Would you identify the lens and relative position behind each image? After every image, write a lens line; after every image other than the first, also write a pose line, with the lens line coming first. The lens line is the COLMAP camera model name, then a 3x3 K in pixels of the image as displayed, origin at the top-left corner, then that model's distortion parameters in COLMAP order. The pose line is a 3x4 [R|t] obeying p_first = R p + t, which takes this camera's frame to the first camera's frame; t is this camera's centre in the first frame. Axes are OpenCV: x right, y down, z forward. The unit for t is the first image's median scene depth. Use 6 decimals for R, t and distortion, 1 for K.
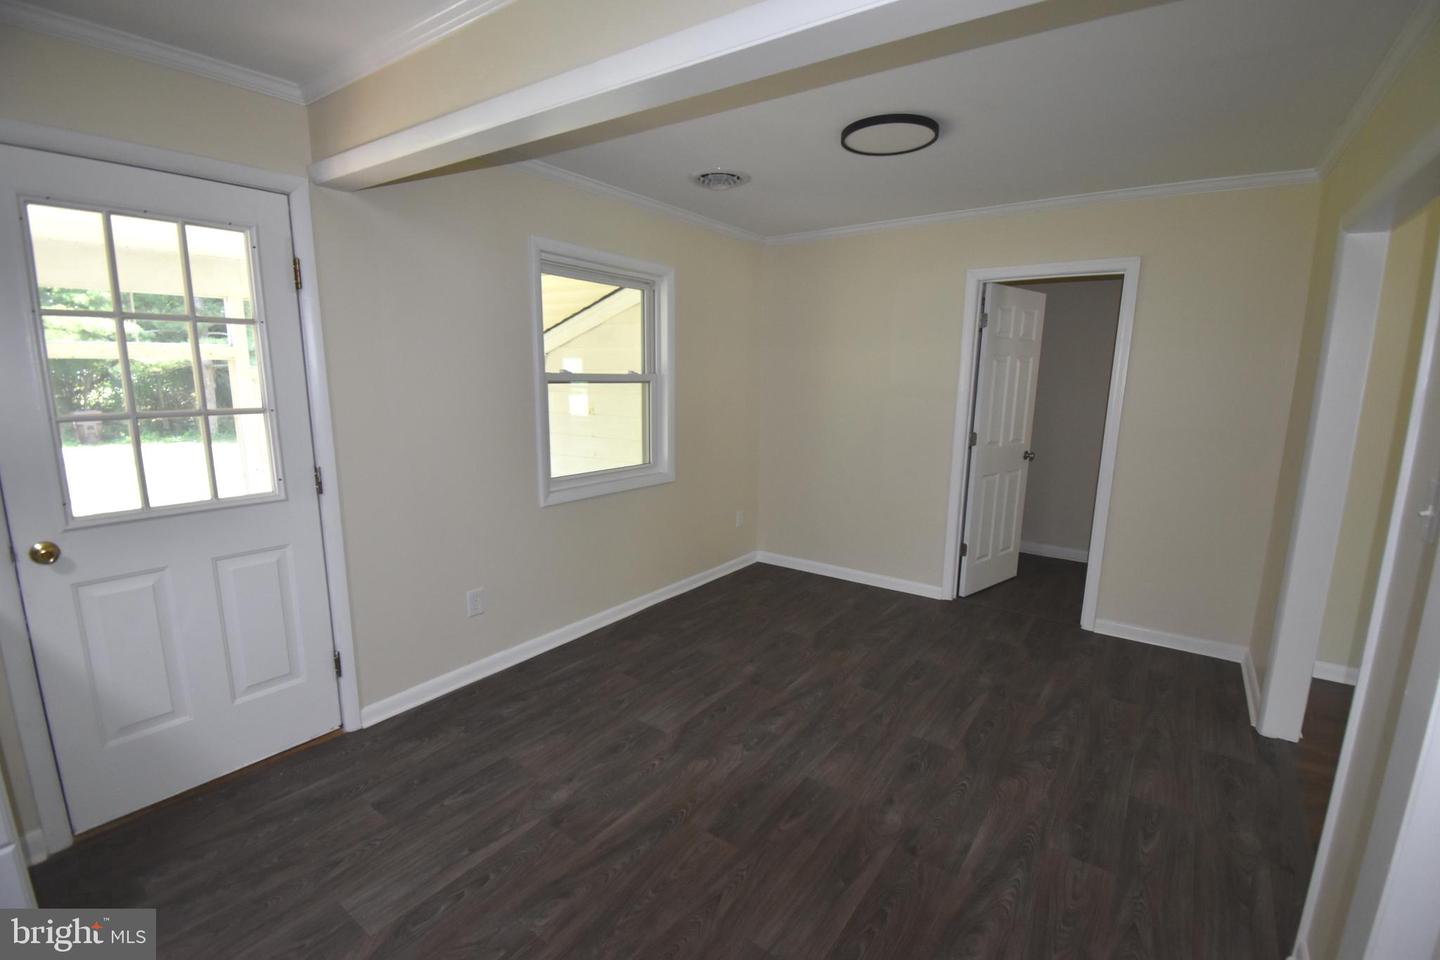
lens RADIAL K [[634.5, 0, 739.0], [0, 634.5, 494.0], [0, 0, 1]] dist [0.001526, -0.016533]
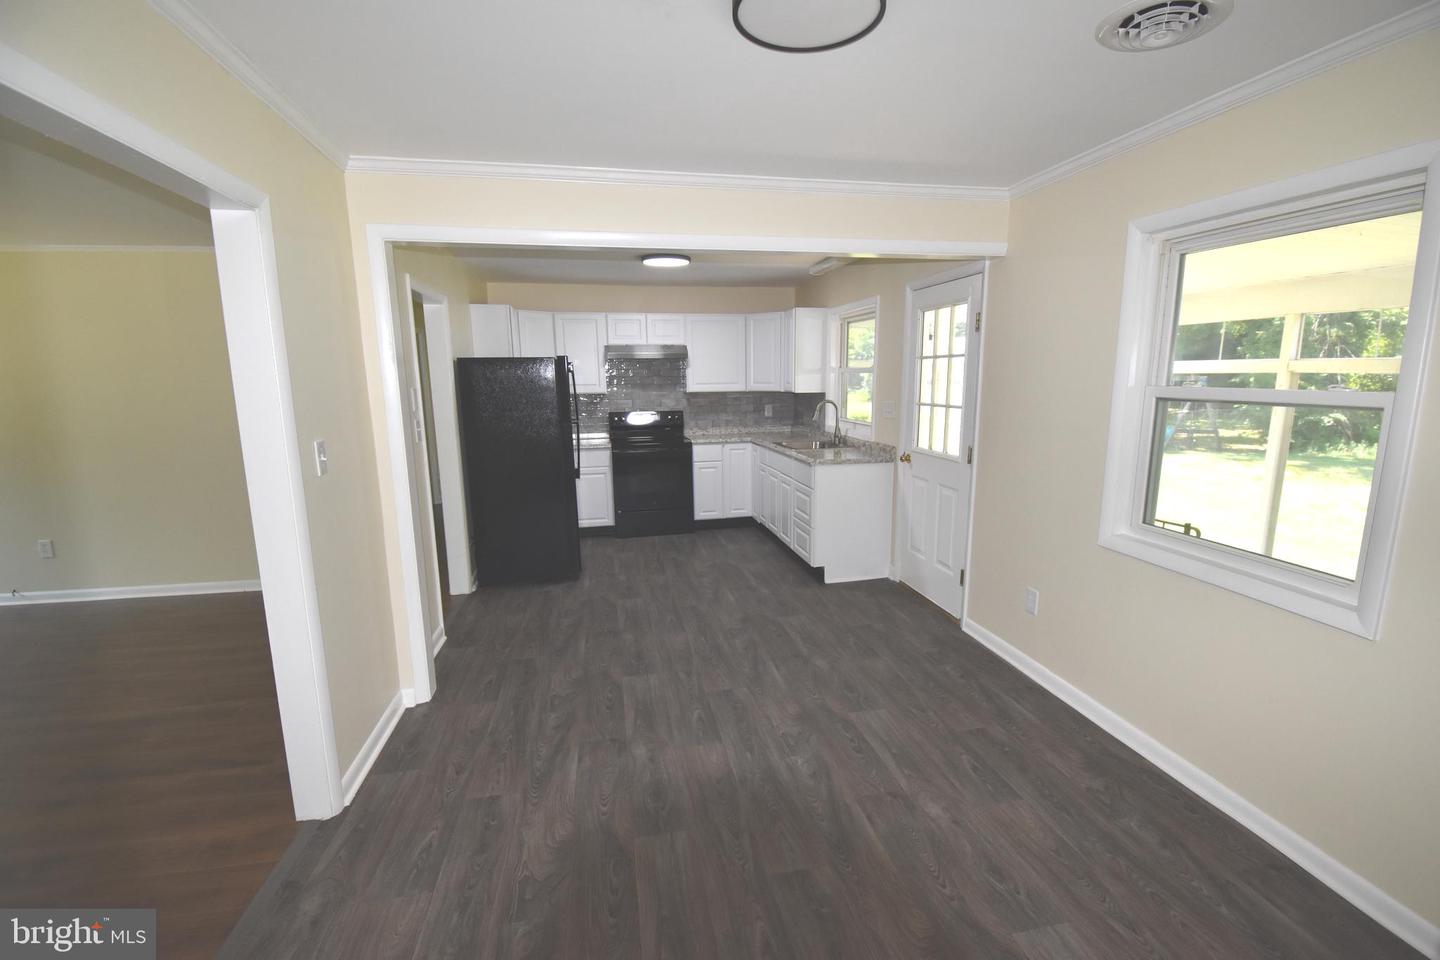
lens RADIAL K [[634.5, 0, 739.0], [0, 634.5, 494.0], [0, 0, 1]] dist [0.001526, -0.016533]
pose [[-0.684961, 0.124870, -0.717799, 0.902692], [-0.142335, 0.943286, 0.299920, -0.338949], [0.714541, 0.307602, -0.628341, 1.703672]]
